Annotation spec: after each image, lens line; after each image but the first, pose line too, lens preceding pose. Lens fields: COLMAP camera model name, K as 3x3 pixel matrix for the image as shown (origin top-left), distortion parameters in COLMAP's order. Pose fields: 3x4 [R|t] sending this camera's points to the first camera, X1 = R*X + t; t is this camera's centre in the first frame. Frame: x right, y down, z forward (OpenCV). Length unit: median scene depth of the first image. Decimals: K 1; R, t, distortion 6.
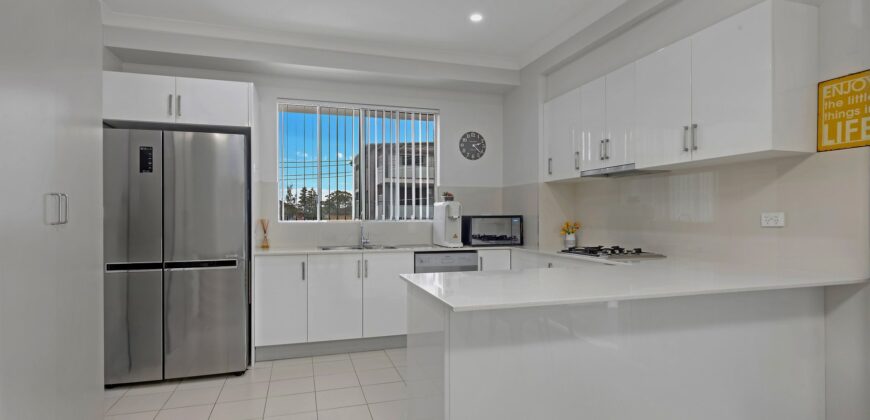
lens RADIAL K [[437.1, 0, 439.1], [0, 437.1, 222.4], [0, 0, 1]] dist [0.003644, 0.000378]
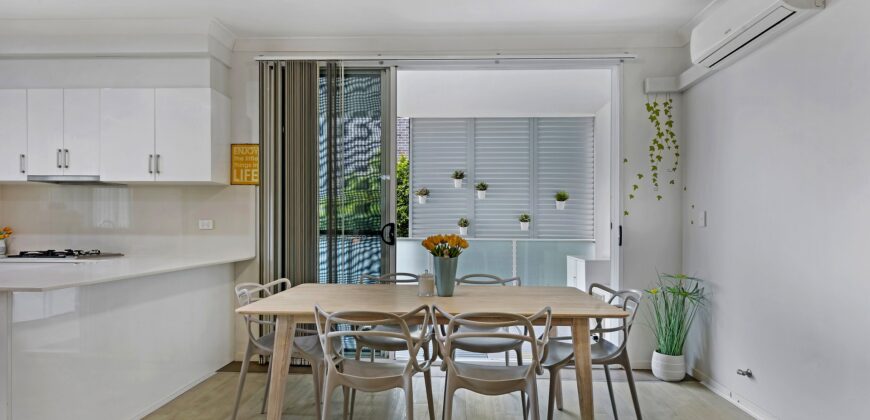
lens RADIAL K [[478.8, 0, 446.7], [0, 478.8, 222.1], [0, 0, 1]] dist [-0.000736, 0.000001]
pose [[0.339645, 0.016883, 0.940402, -0.536495], [0.005022, 0.999792, -0.019763, 0.022211], [-0.940540, 0.011435, 0.339490, -0.372258]]
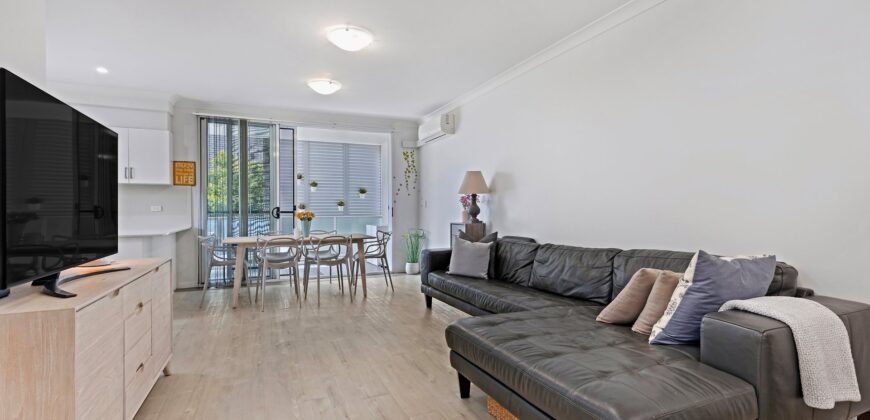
lens RADIAL K [[407.4, 0, 438.1], [0, 407.4, 207.9], [0, 0, 1]] dist [0.001010, 0.000064]
pose [[-0.086597, 0.010735, 0.996186, -1.773380], [0.018776, 0.999782, -0.009142, 0.041878], [-0.996066, 0.017913, -0.086779, -0.446777]]
